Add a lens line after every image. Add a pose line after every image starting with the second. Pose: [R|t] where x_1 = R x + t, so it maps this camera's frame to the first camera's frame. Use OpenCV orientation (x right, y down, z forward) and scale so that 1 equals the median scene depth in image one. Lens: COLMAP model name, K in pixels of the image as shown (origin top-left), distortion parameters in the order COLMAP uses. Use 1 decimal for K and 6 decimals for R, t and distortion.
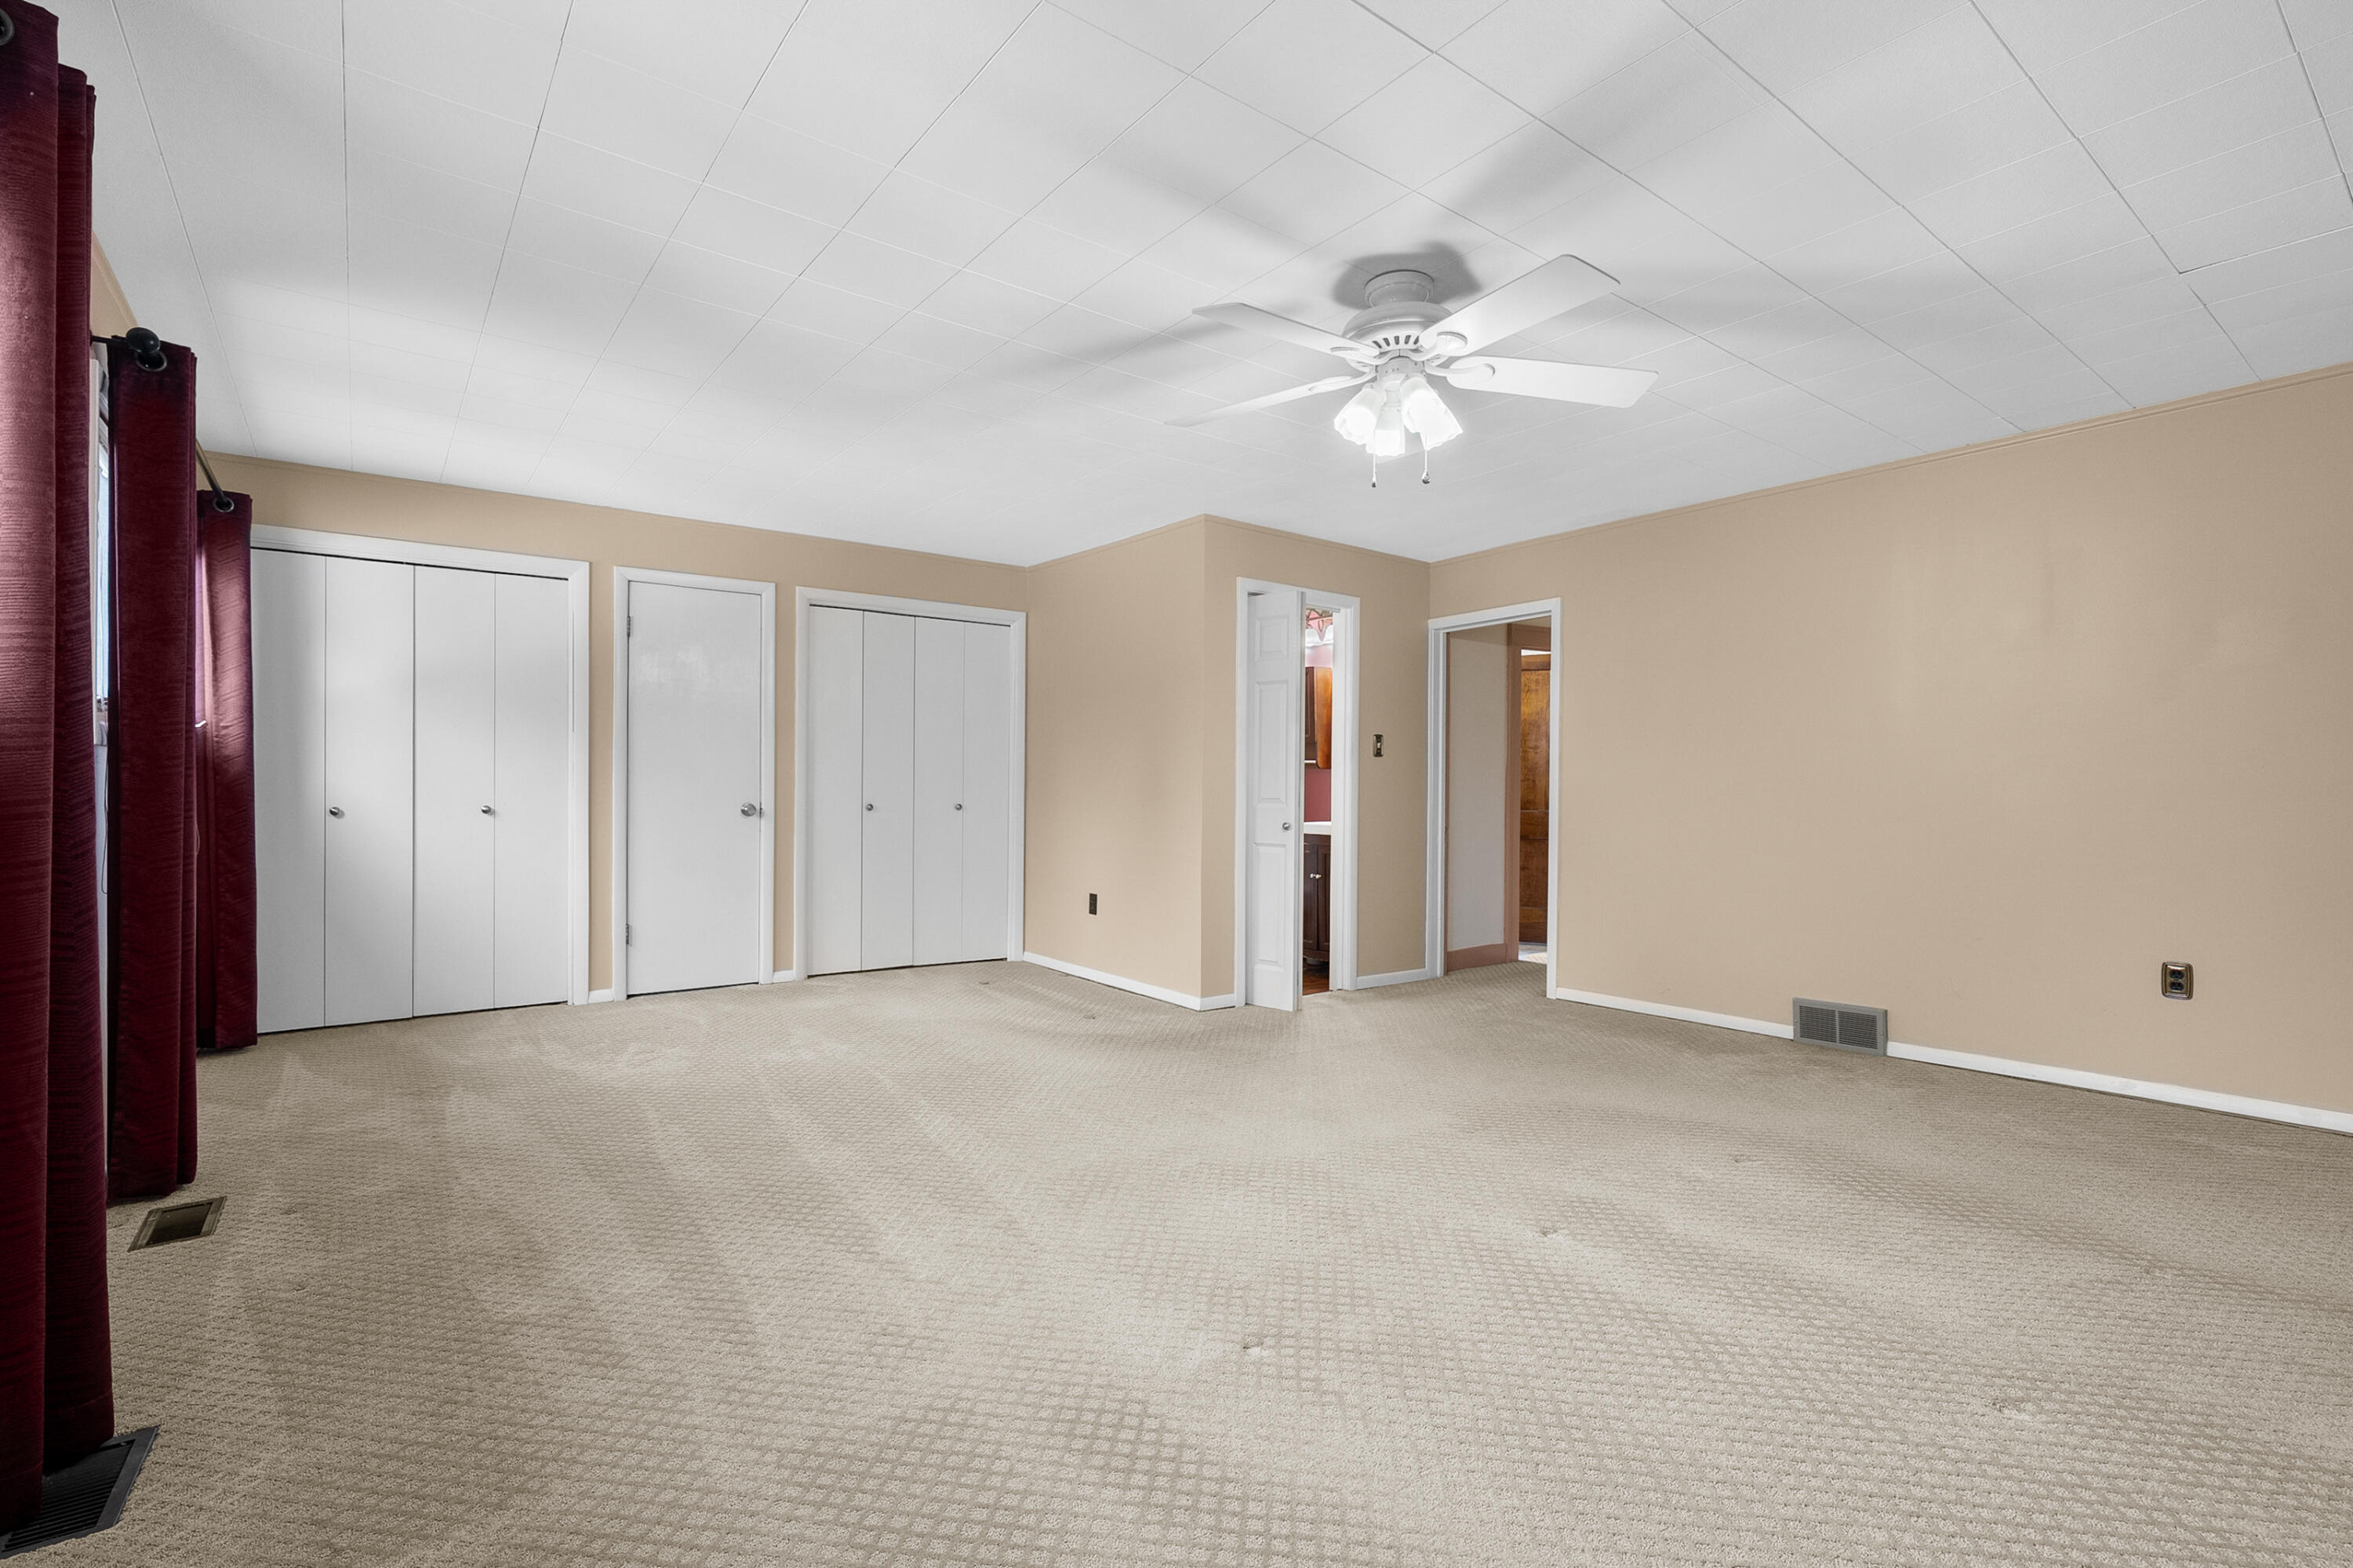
lens RADIAL K [[1073.9, 0, 1185.1], [0, 1073.9, 797.9], [0, 0, 1]] dist [-0.004730, 0.000175]
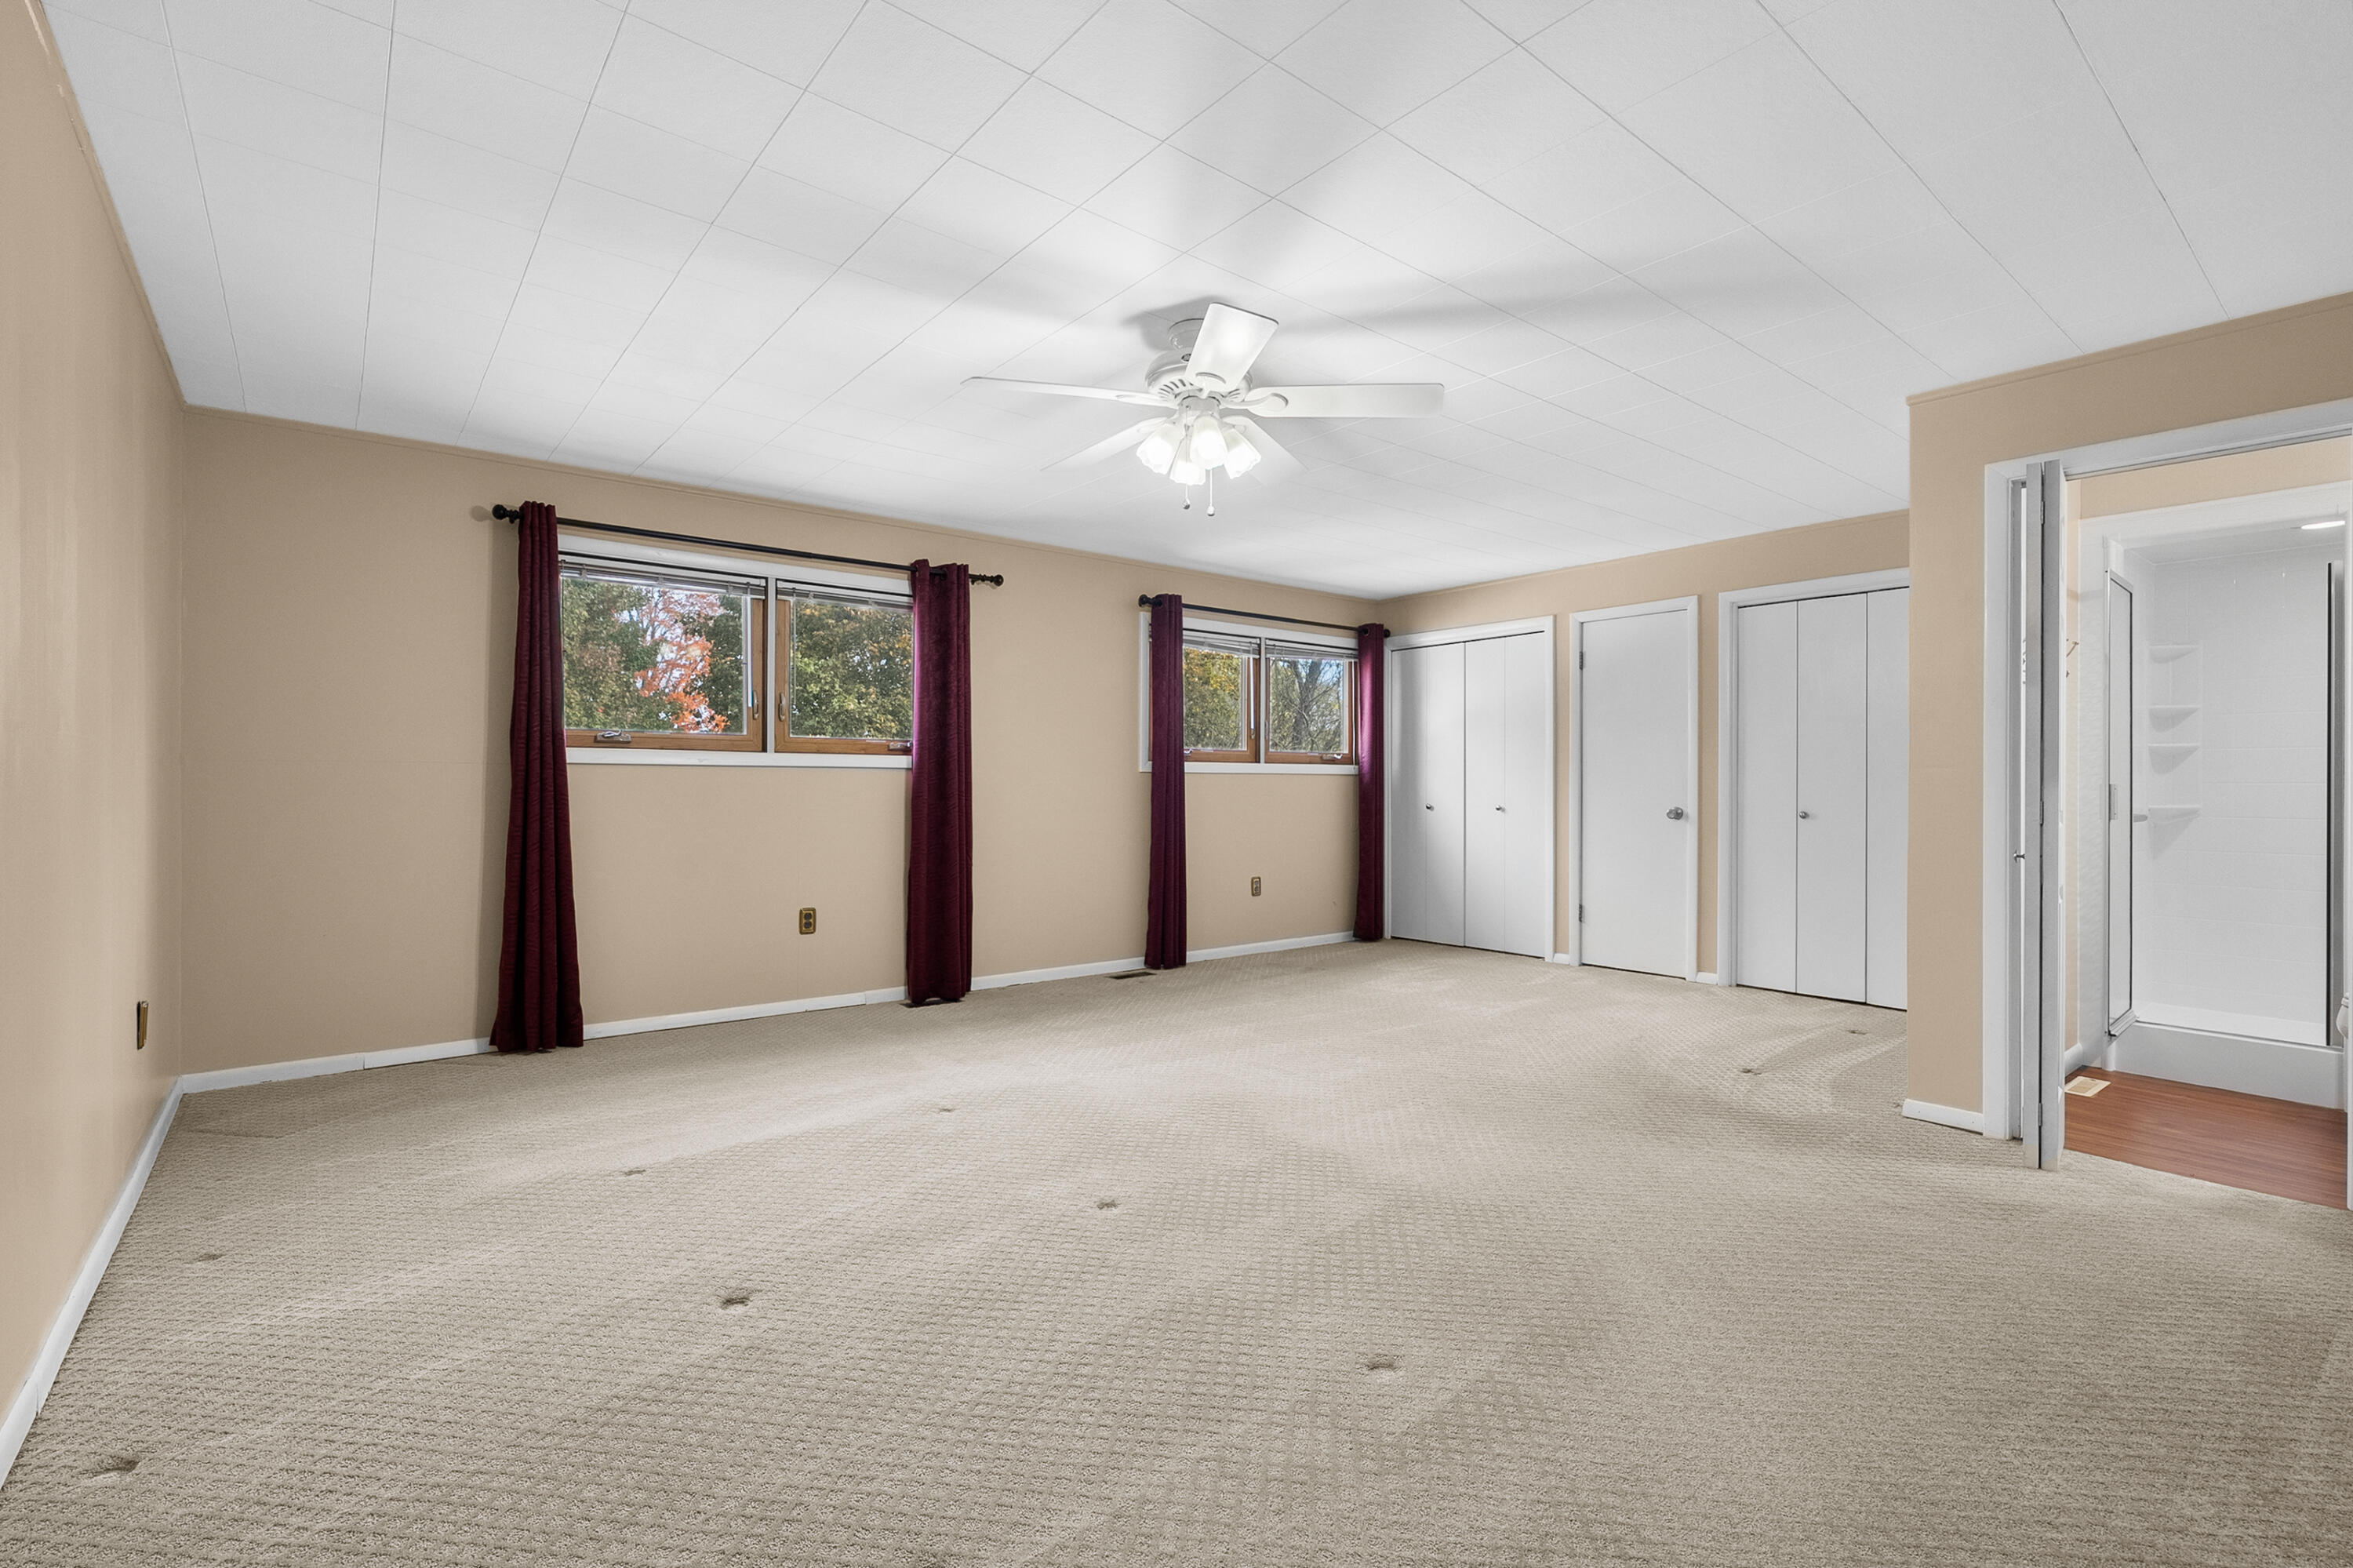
lens RADIAL K [[1073.9, 0, 1185.4], [0, 1073.9, 778.1], [0, 0, 1]] dist [-0.004730, 0.000175]
pose [[0.015598, -0.007824, -0.999848, 0.644949], [-0.008422, 0.999933, -0.007956, -0.011274], [0.999843, 0.008544, 0.015532, 0.495053]]
